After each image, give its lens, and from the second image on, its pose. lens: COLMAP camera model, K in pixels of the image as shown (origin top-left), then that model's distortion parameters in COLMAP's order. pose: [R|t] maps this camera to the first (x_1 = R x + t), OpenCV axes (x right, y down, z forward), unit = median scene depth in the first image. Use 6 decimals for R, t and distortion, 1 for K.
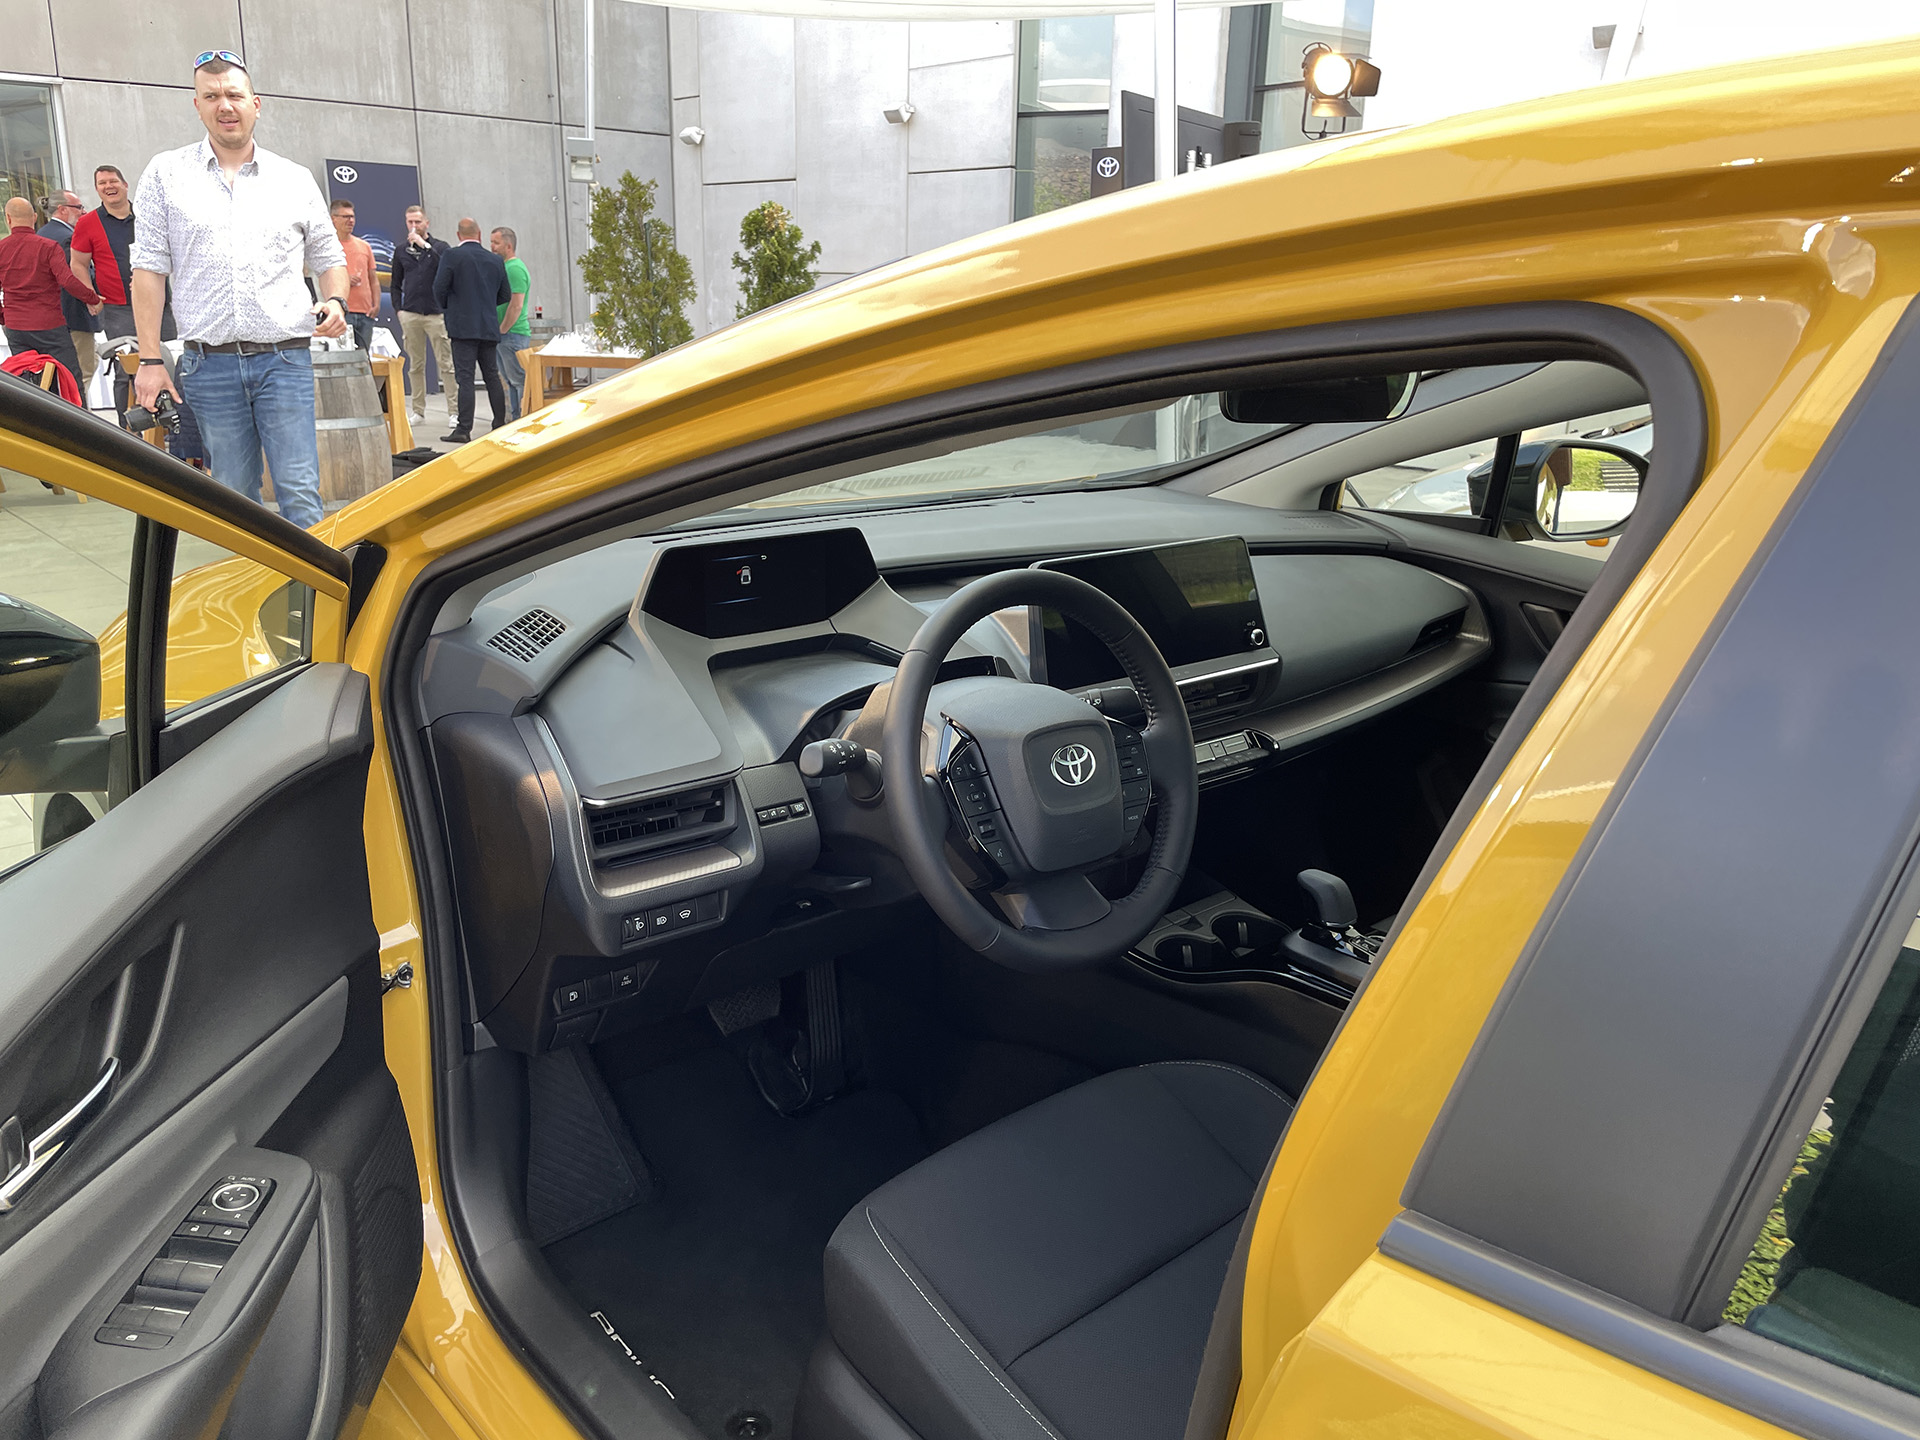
lens RADIAL K [[1502.5, 0, 960.0], [0, 1502.5, 720.0], [0, 0, 1]] dist [0.084601, -0.111203]
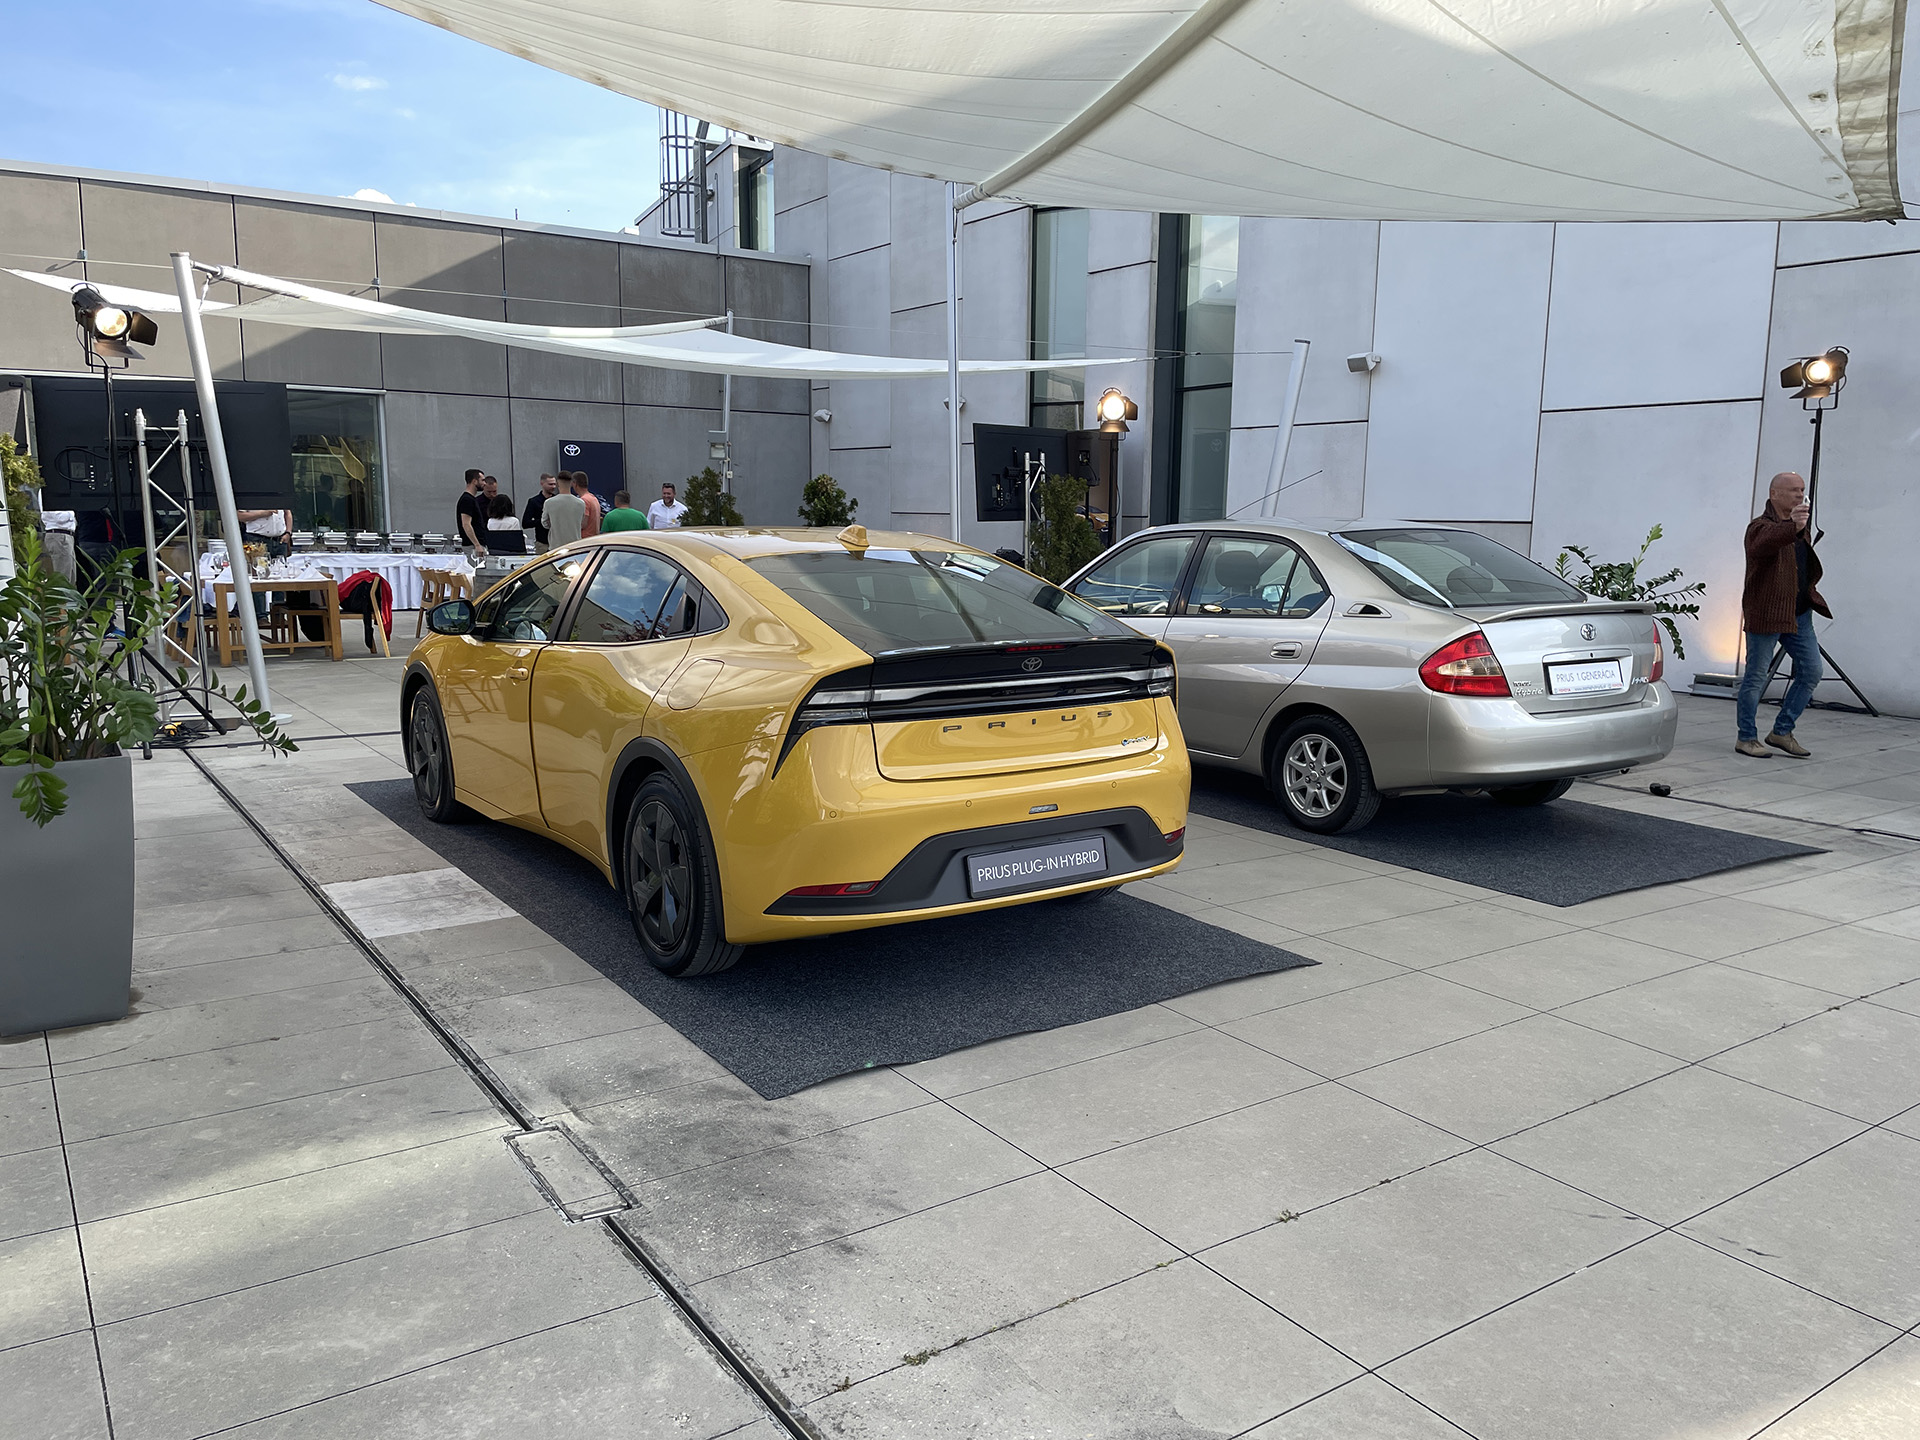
lens RADIAL K [[1465.5, 0, 982.3], [0, 1465.5, 712.2], [0, 0, 1]] dist [0.110445, -0.175790]
pose [[0.992668, 0.007243, -0.120659, 0.278836], [-0.024339, 0.989735, -0.140829, 0.131462], [0.118400, 0.142733, 0.982654, -0.528239]]
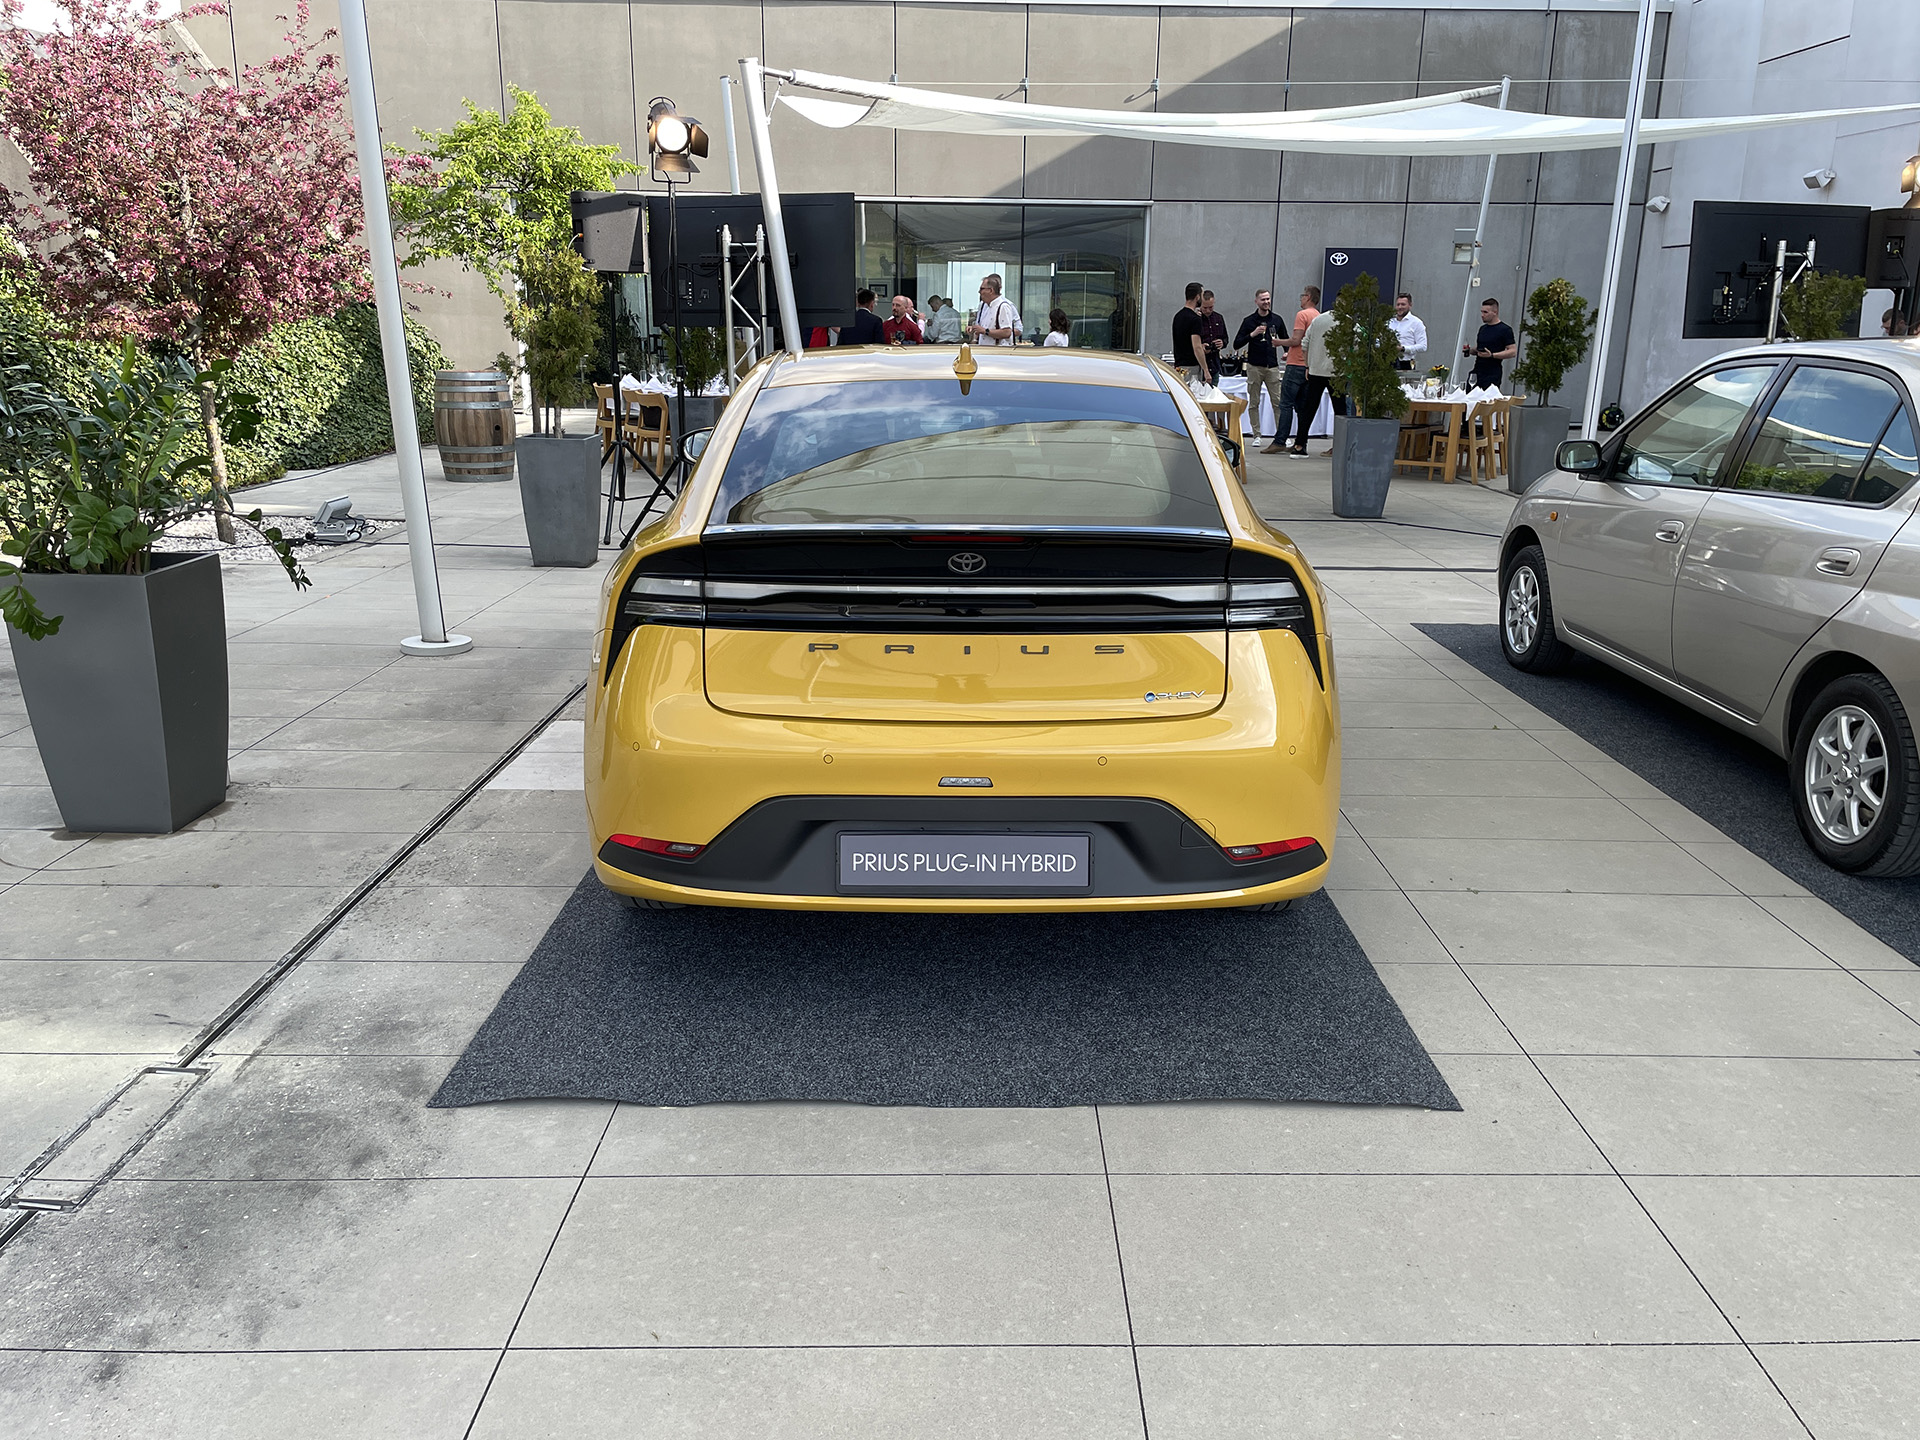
lens RADIAL K [[1502.5, 0, 960.0], [0, 1502.5, 720.0], [0, 0, 1]] dist [0.084601, -0.111203]
pose [[0.749229, 0.159989, -0.642697, 0.465533], [-0.178437, 0.983265, 0.036754, 0.063290], [0.637822, 0.087144, 0.765238, -0.278987]]
